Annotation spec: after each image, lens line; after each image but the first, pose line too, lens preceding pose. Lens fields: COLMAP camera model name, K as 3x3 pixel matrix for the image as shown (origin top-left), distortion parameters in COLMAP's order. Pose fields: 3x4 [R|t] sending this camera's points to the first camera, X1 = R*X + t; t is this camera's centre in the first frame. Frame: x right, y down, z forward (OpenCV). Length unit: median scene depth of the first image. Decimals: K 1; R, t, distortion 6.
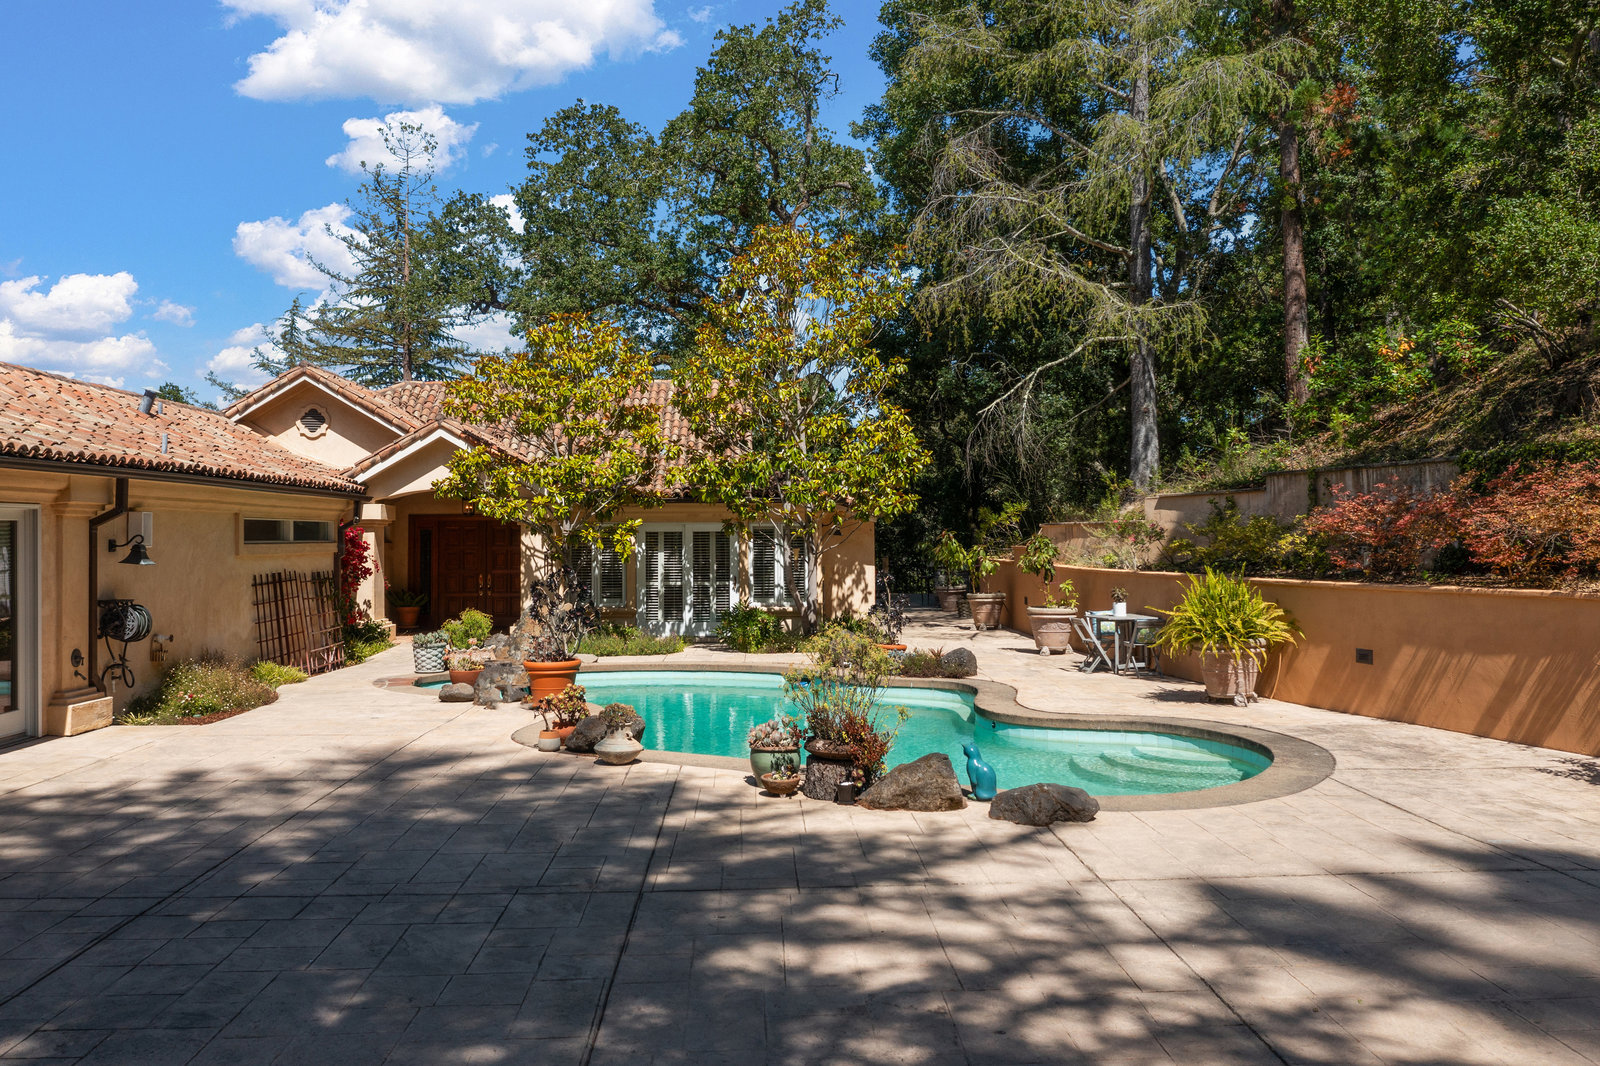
lens RADIAL K [[1324.0, 0, 800.0], [0, 1324.0, 533.0], [0, 0, 1]] dist [0.005563, -0.014125]
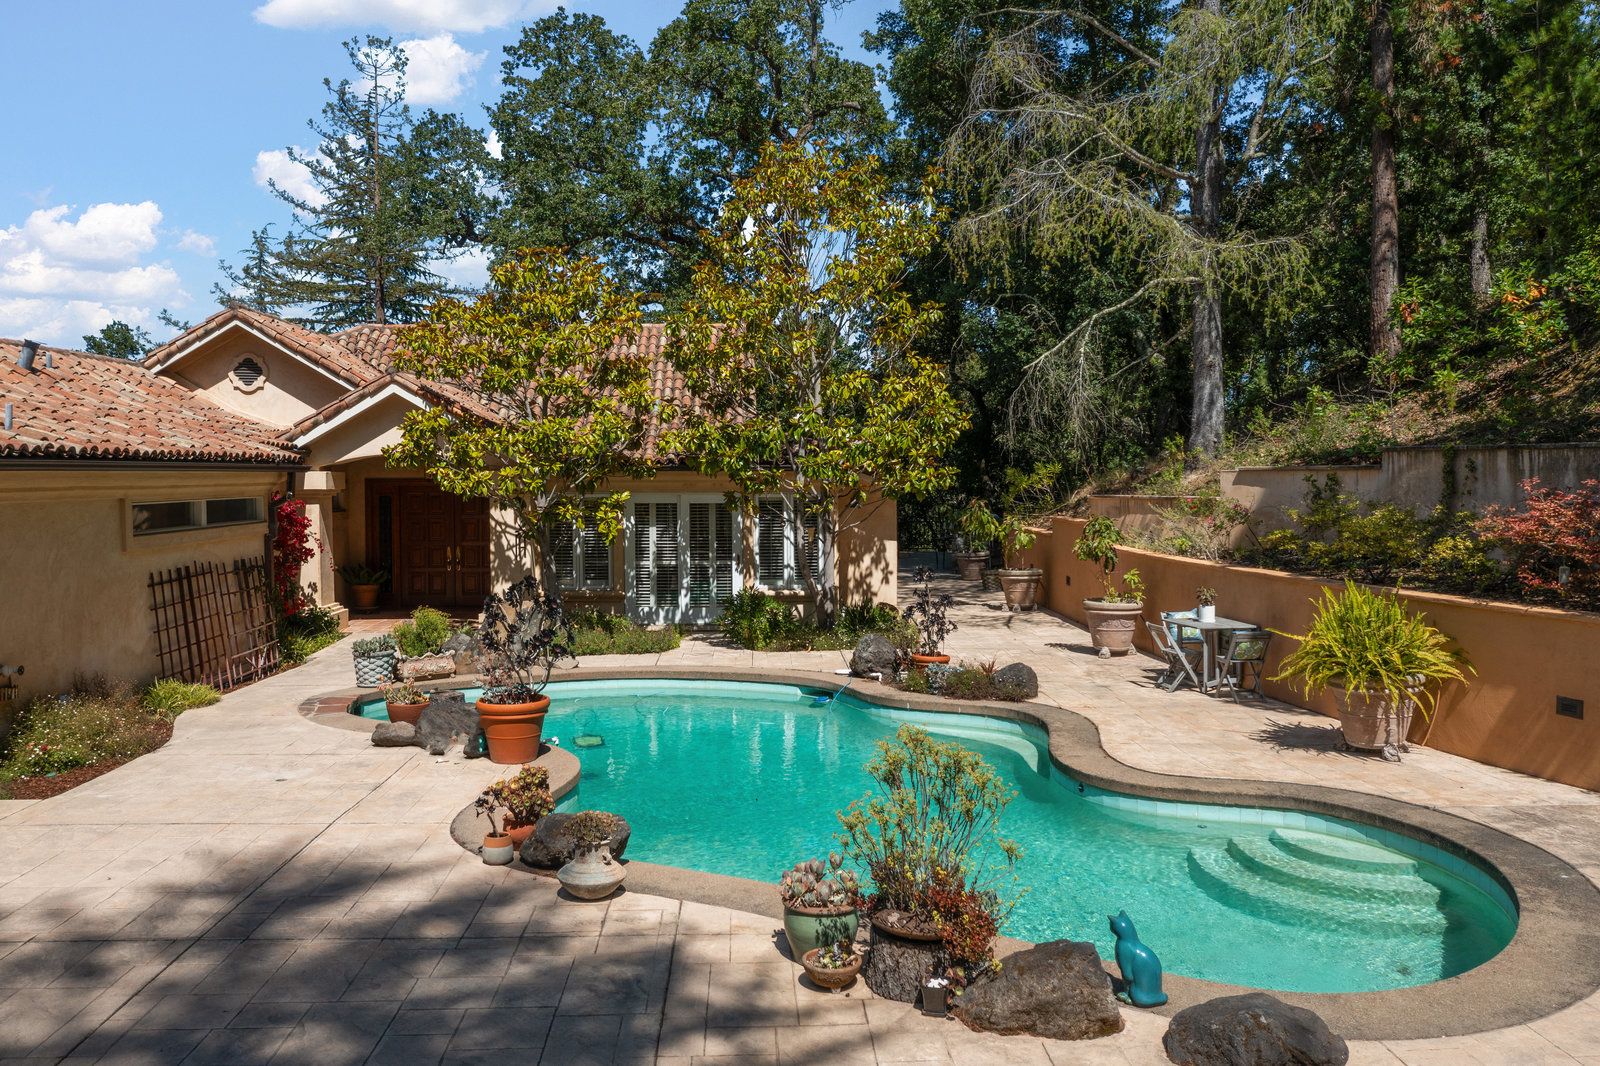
lens RADIAL K [[1239.2, 0, 803.4], [0, 1239.2, 542.6], [0, 0, 1]] dist [-0.000701, -0.000016]
pose [[0.999889, 0.001582, 0.014820, -0.018747], [-0.002611, 0.997567, 0.069667, -0.032980], [-0.014674, -0.069698, 0.997460, 0.192314]]
